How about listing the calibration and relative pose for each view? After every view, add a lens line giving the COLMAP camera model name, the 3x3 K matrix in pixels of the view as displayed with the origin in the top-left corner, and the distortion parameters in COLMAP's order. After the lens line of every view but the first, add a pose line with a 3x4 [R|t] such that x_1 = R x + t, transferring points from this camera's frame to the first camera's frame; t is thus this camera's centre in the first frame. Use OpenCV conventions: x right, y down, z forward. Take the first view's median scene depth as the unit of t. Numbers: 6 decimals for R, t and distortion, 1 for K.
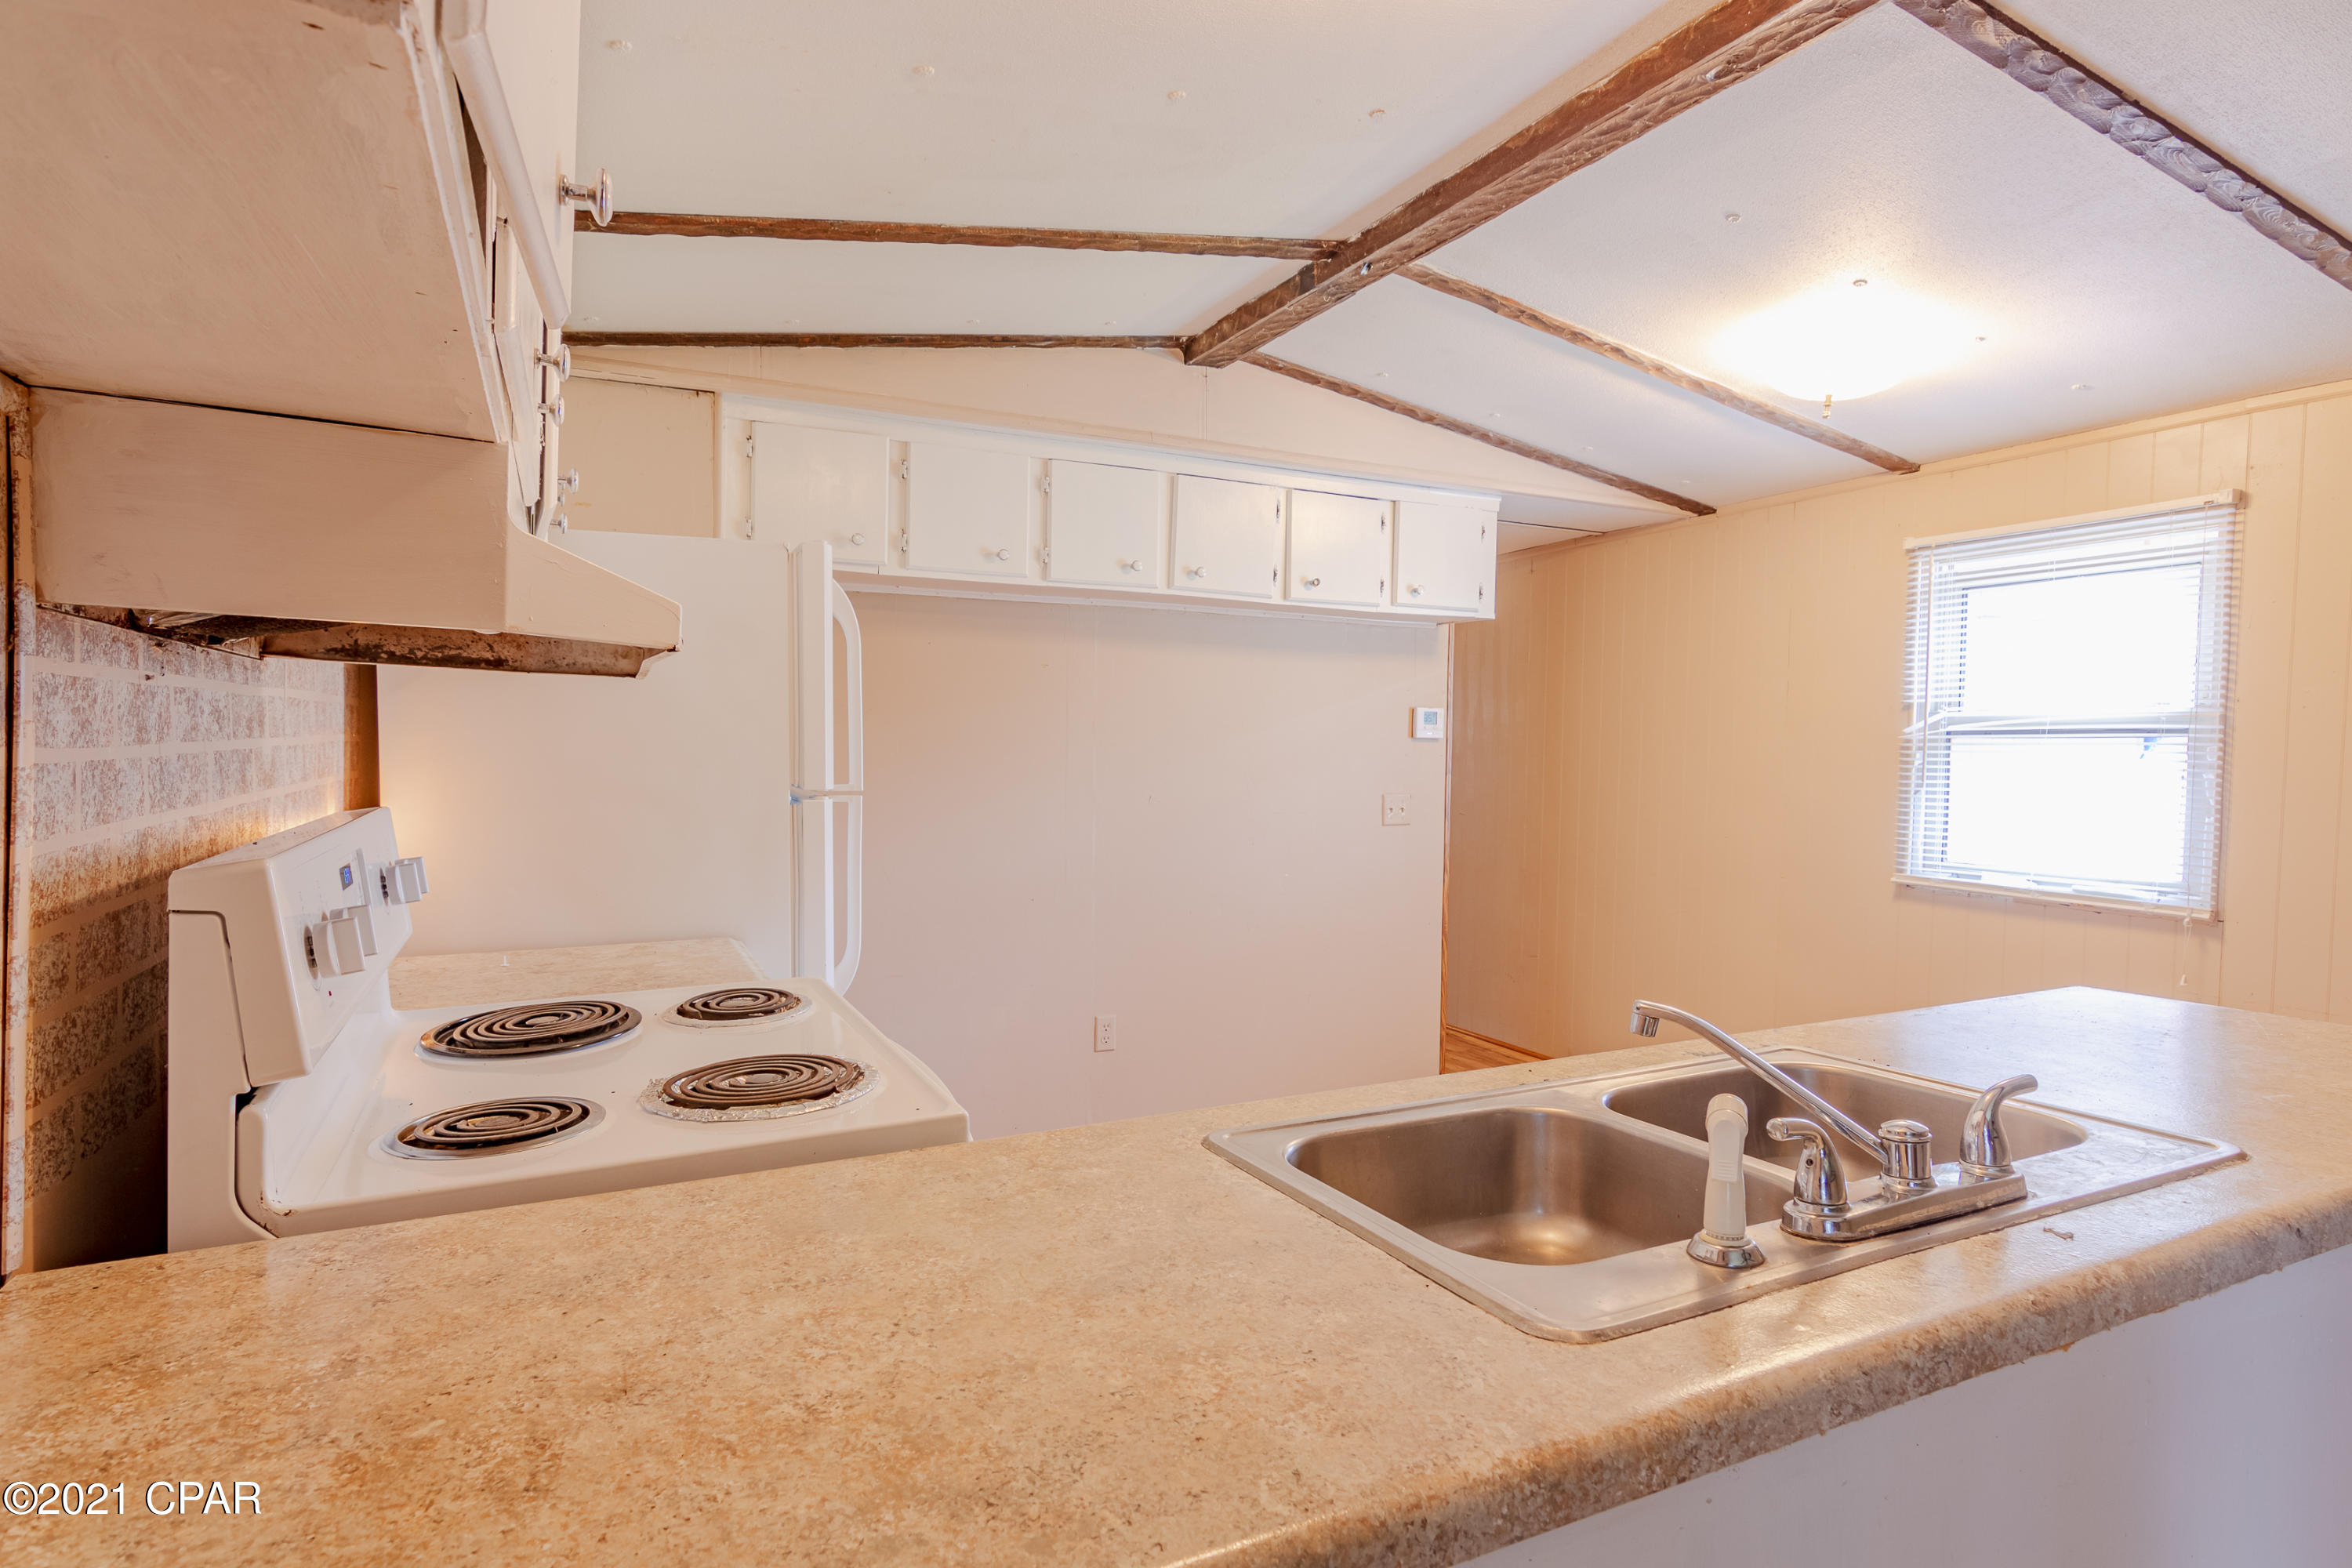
lens RADIAL K [[1222.0, 0, 1173.1], [0, 1222.0, 795.1], [0, 0, 1]] dist [0.000618, 0.001390]
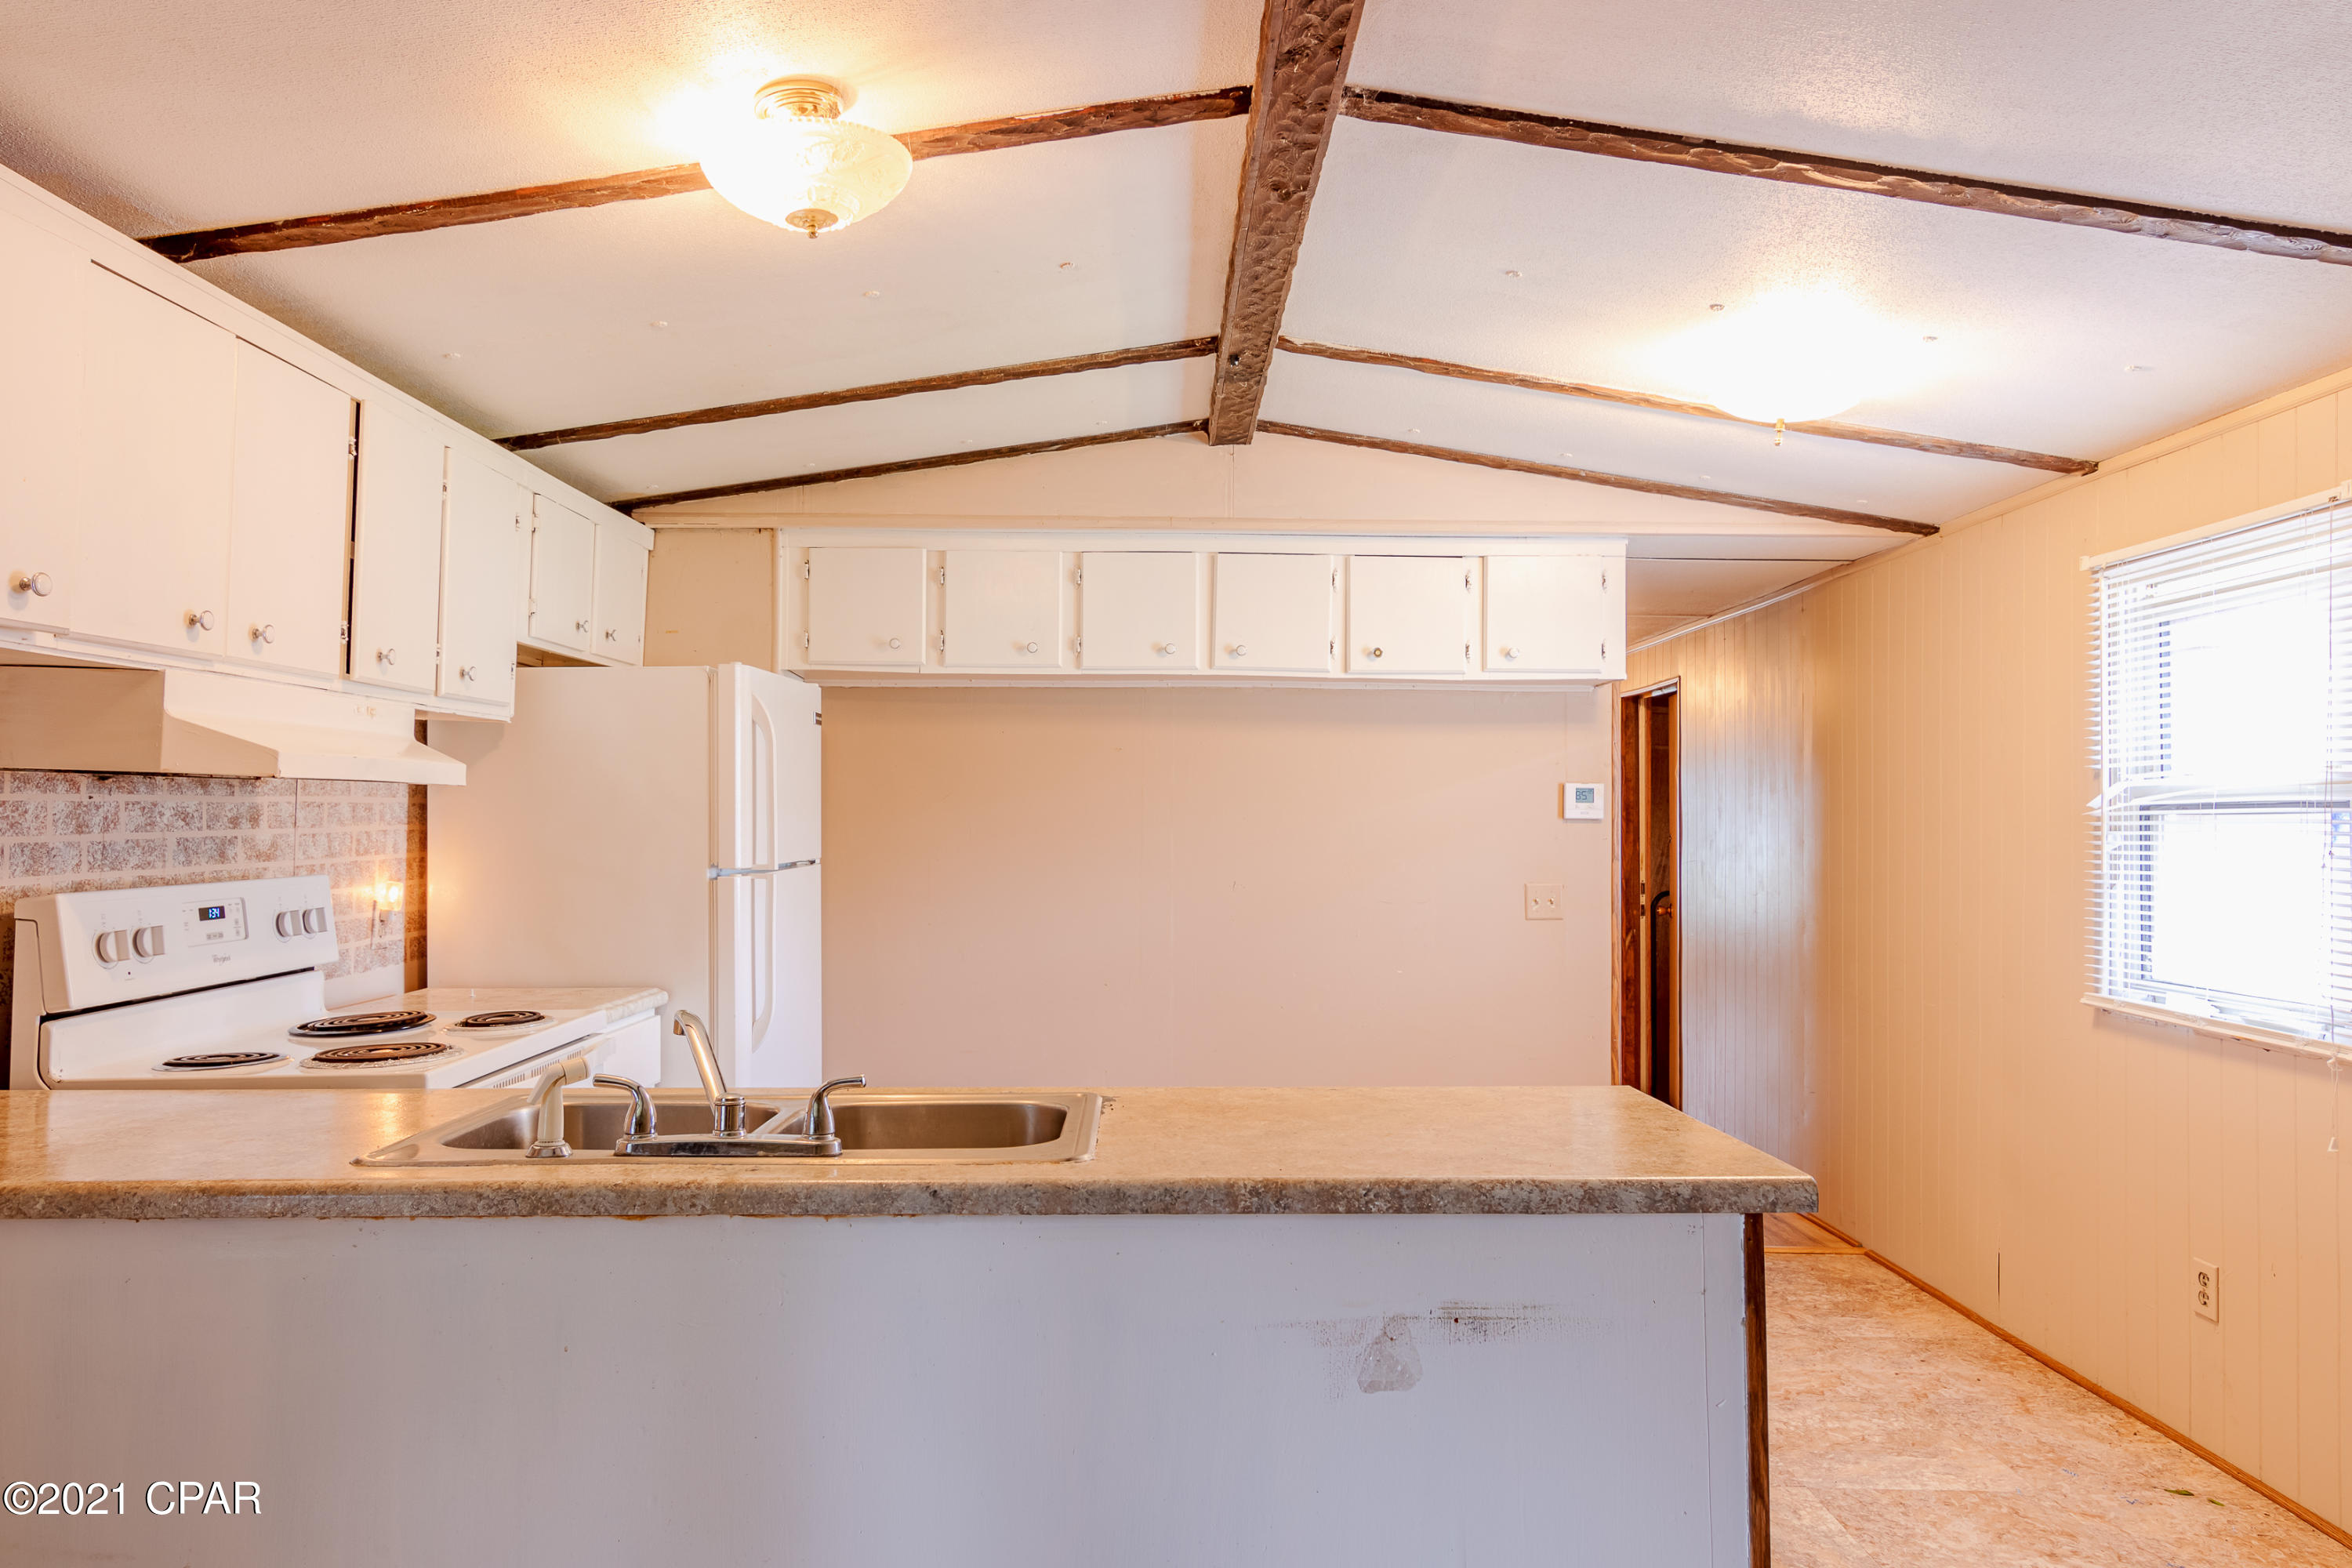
lens RADIAL K [[1533.0, 0, 1170.1], [0, 1533.0, 789.4], [0, 0, 1]] dist [-0.010332, 0.004056]
pose [[0.902401, -0.015967, -0.430602, 0.497000], [-0.012416, 0.997935, -0.063025, 0.004890], [0.430719, 0.062220, 0.900339, -0.112524]]
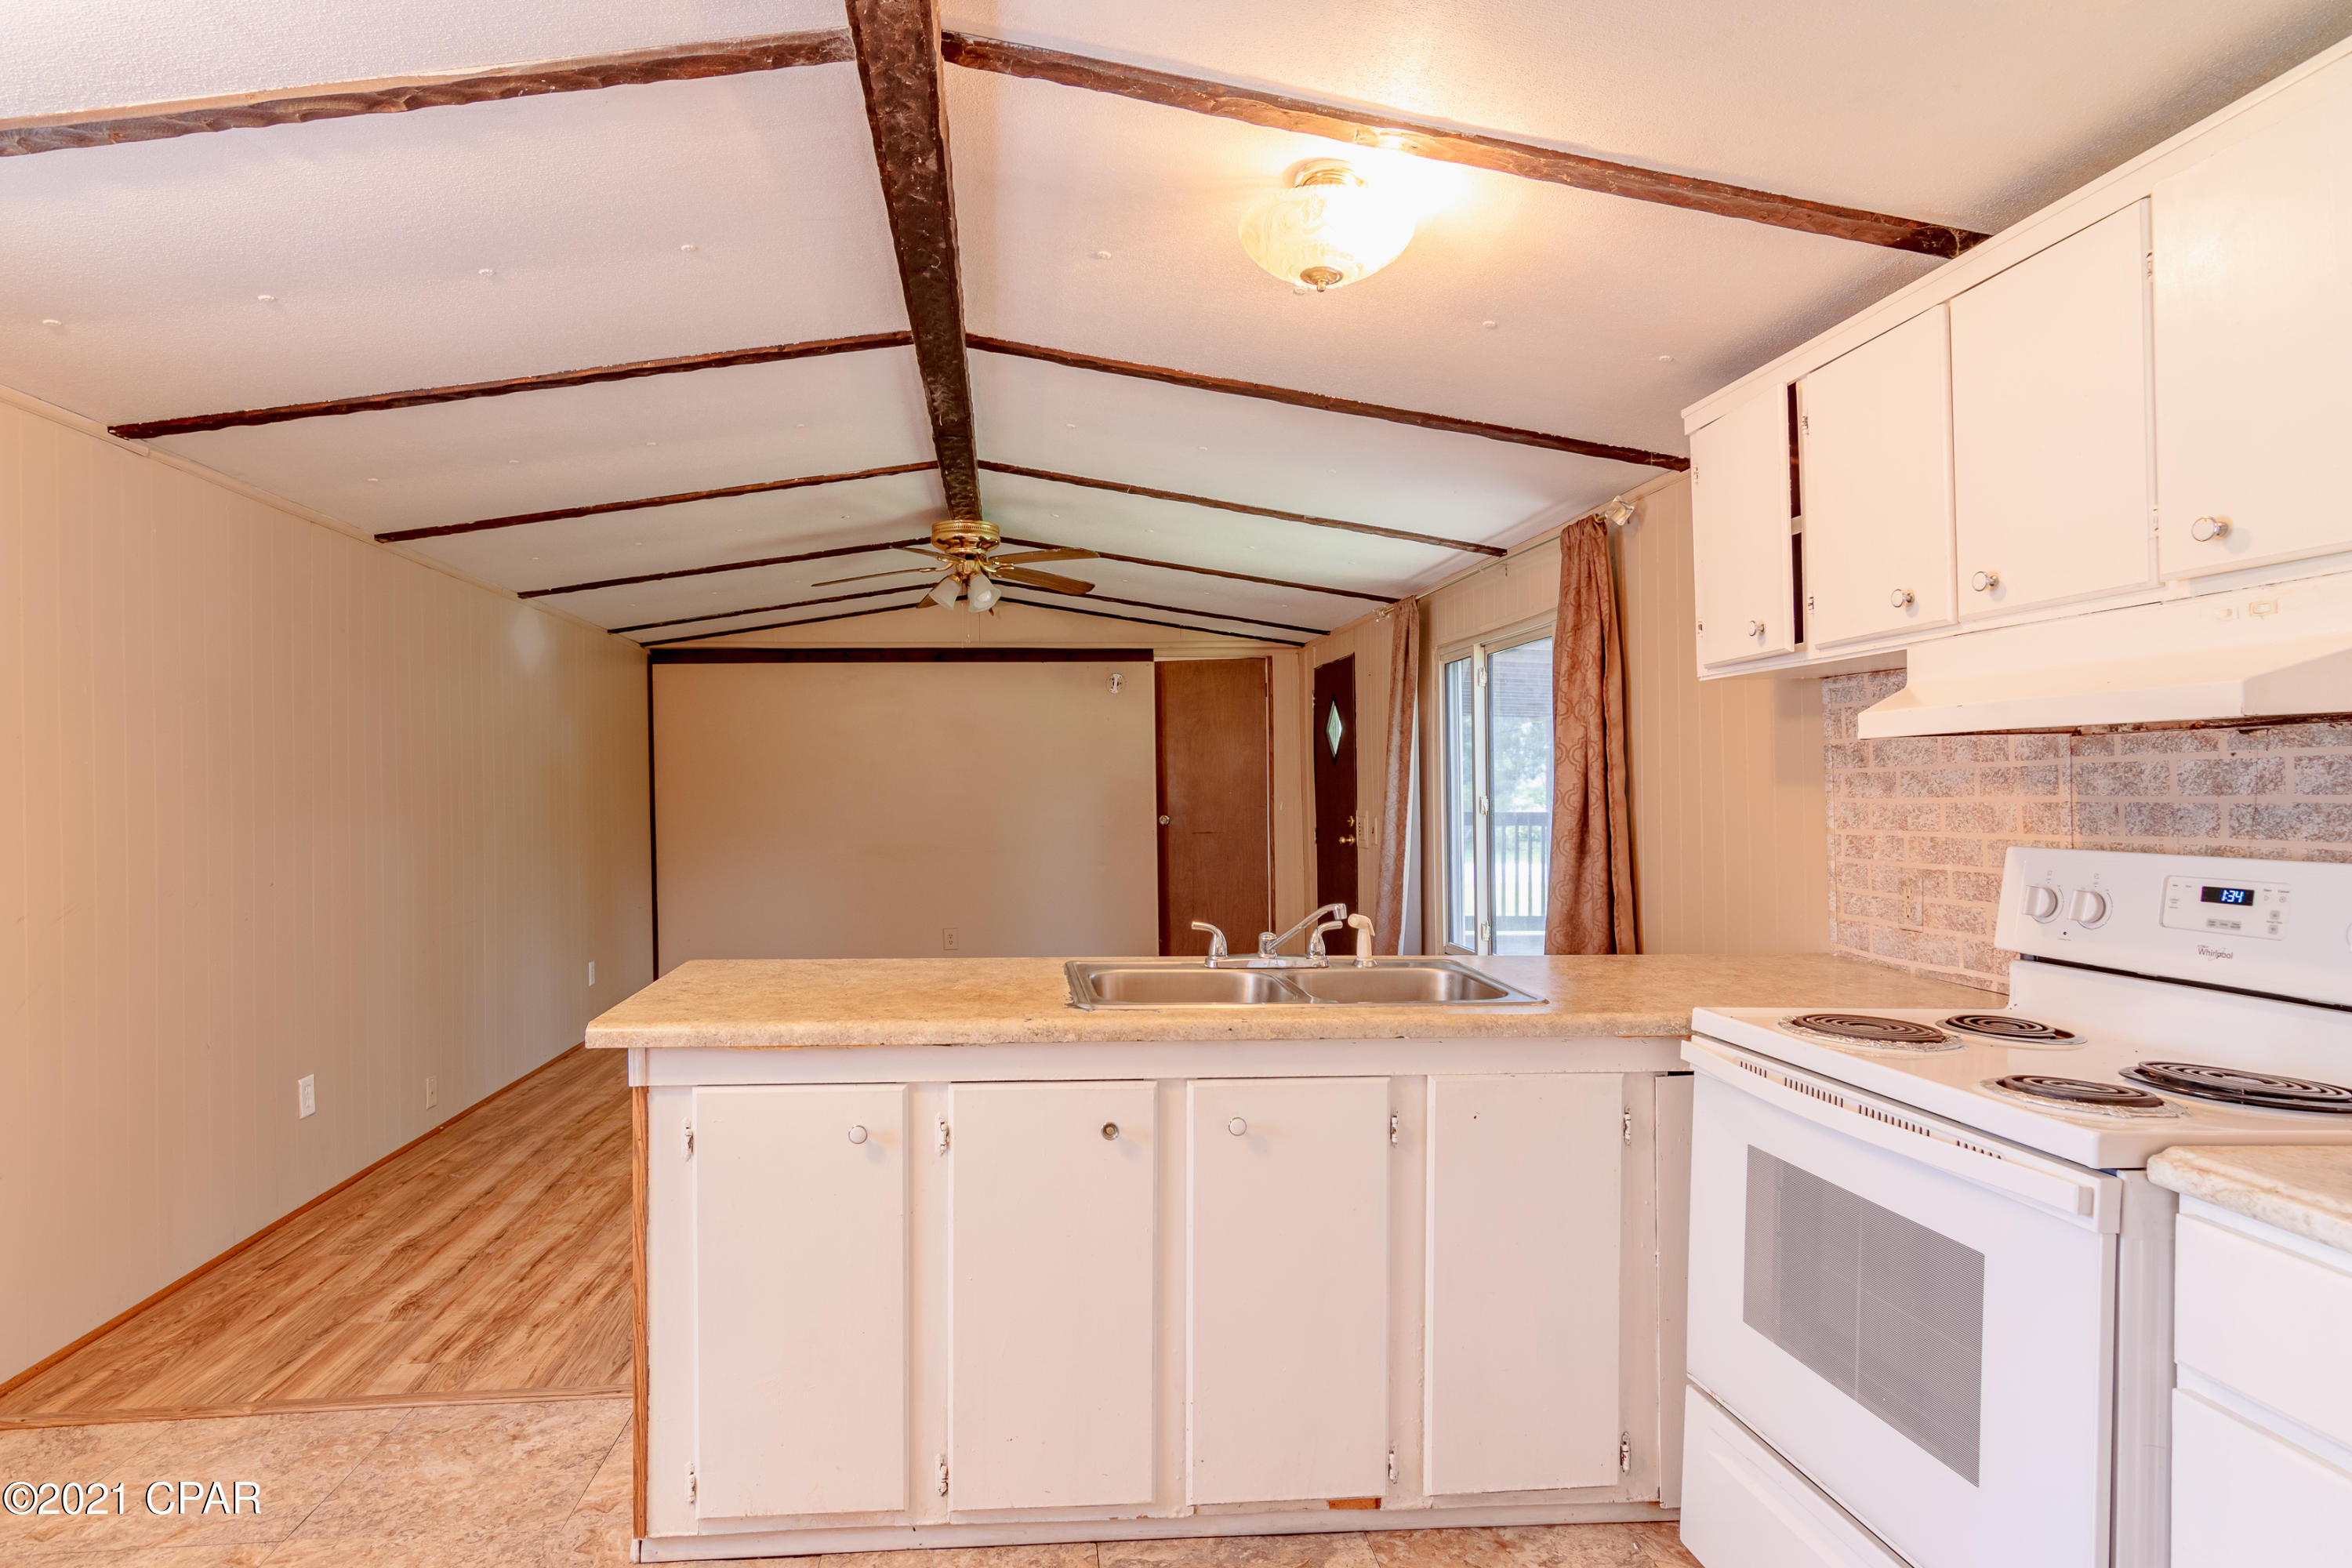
lens RADIAL K [[1222.0, 0, 1095.7], [0, 1222.0, 798.9], [0, 0, 1]] dist [0.000618, 0.001390]
pose [[-0.926634, -0.014537, 0.375684, -0.014038], [0.005369, 0.998639, 0.051885, -0.040078], [-0.375927, 0.050095, -0.925294, 0.952896]]
